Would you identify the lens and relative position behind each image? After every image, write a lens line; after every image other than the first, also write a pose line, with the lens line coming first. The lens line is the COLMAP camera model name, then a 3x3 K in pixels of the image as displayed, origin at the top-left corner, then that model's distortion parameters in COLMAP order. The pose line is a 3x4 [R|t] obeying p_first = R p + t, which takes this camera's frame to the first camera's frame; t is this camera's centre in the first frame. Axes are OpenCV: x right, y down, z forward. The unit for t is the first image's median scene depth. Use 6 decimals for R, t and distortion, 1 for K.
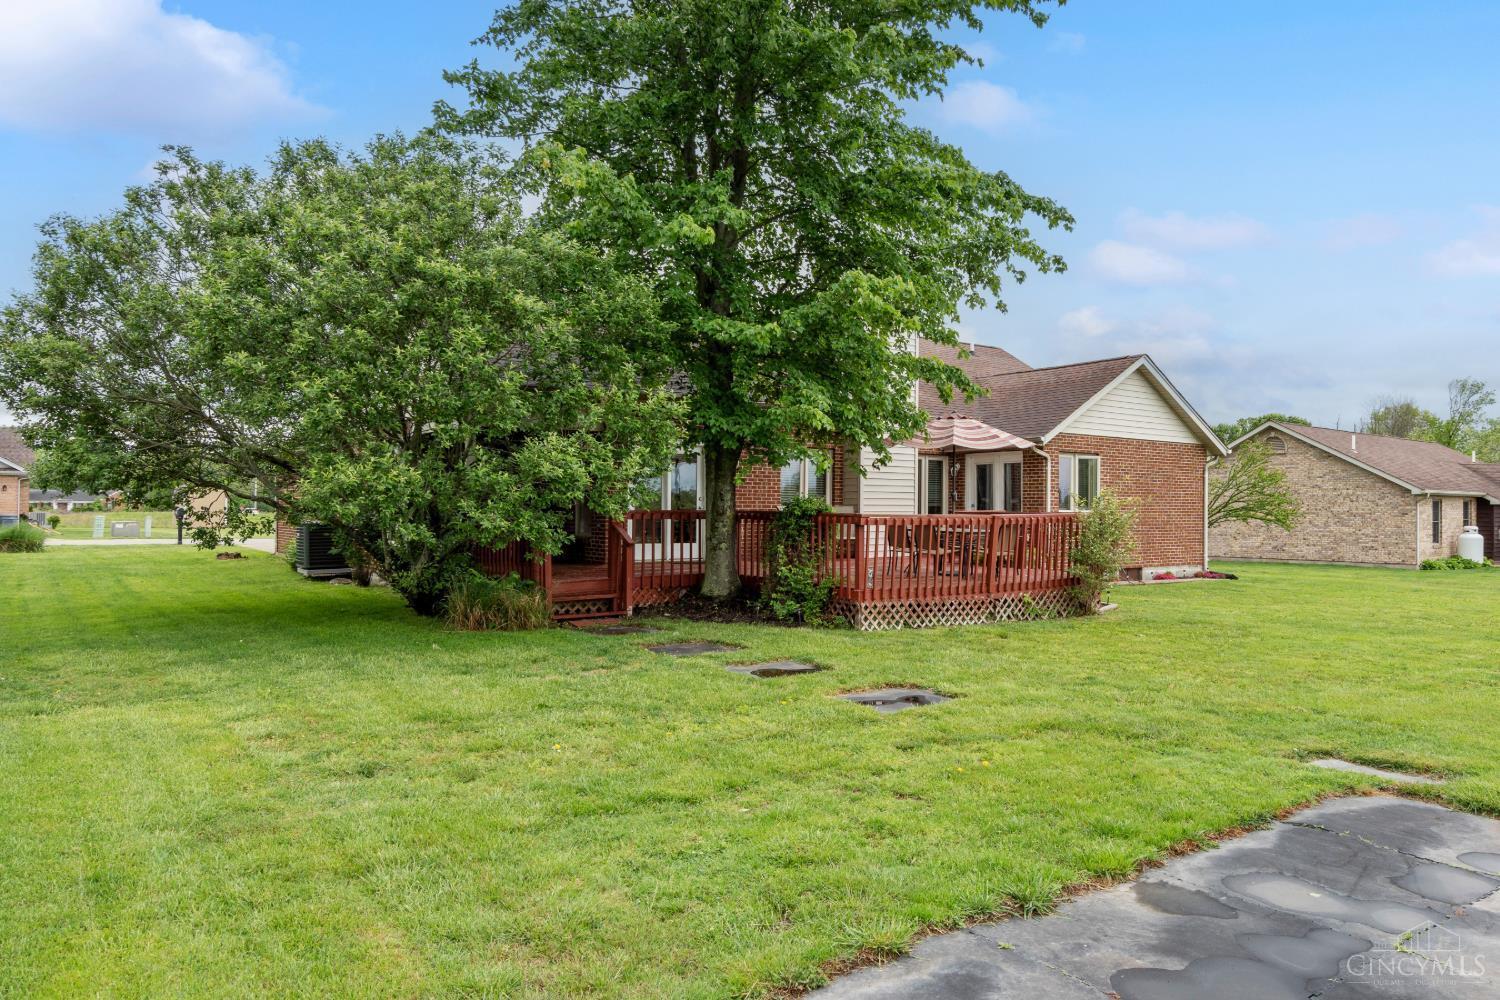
lens RADIAL K [[769.6, 0, 750.0], [0, 769.6, 500.0], [0, 0, 1]] dist [0.000884, -0.000014]
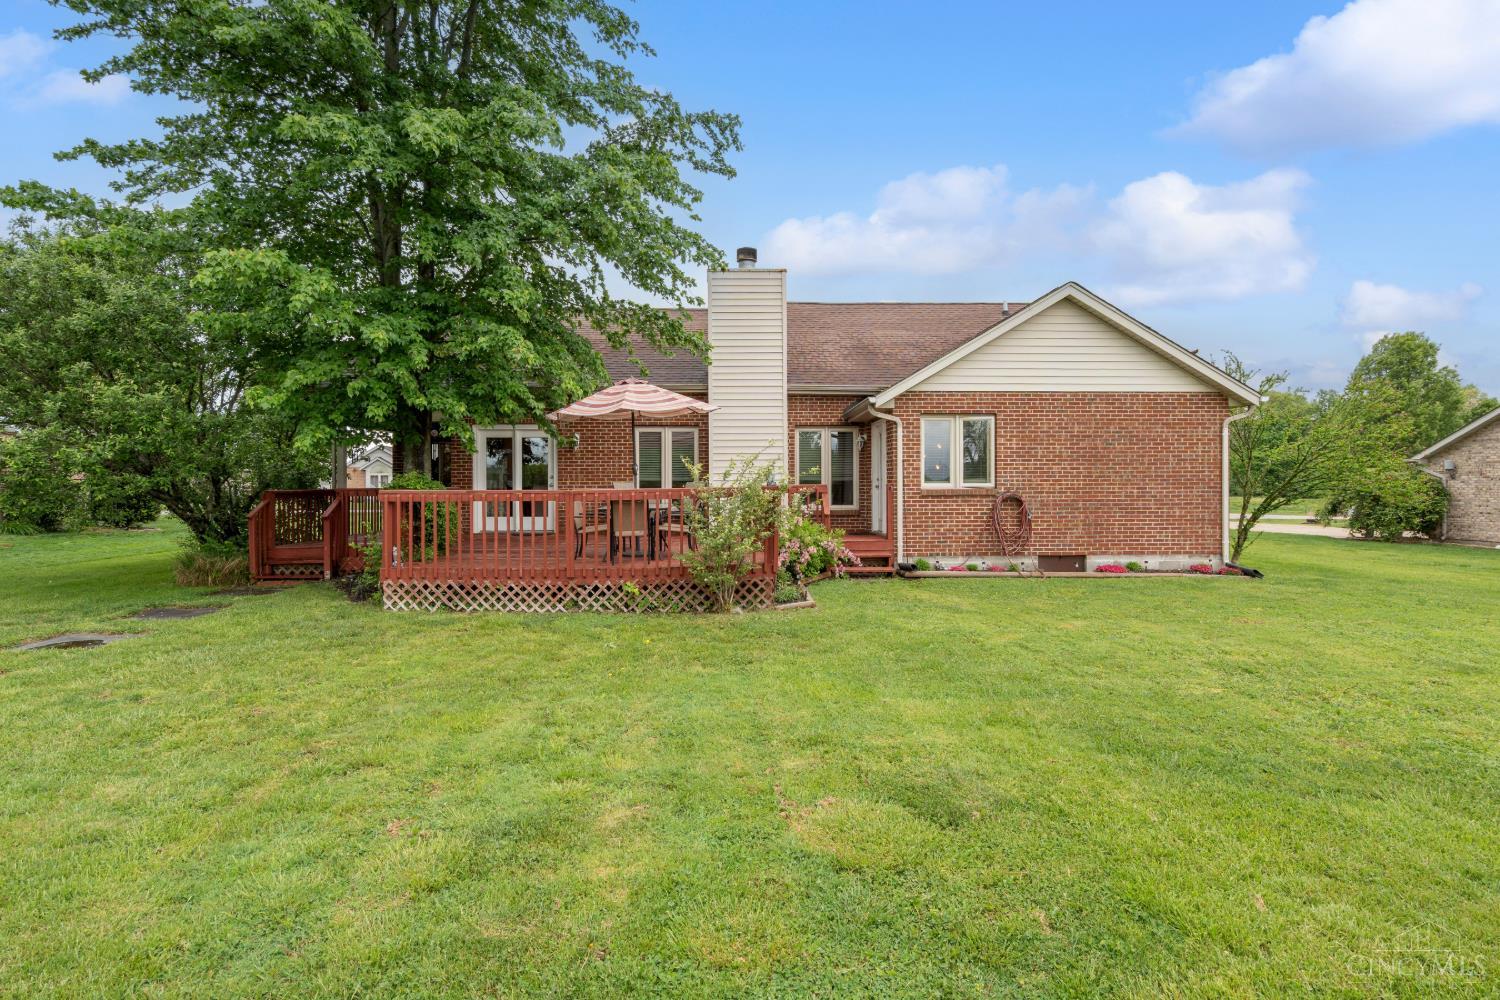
lens RADIAL K [[619.6, 0, 750.0], [0, 619.6, 500.0], [0, 0, 1]] dist [0.000490, 0.000111]
pose [[0.886168, 0.001731, -0.463361, 0.637433], [0.013689, 0.999459, 0.029914, 0.009349], [0.463162, -0.032852, 0.885664, 0.361923]]
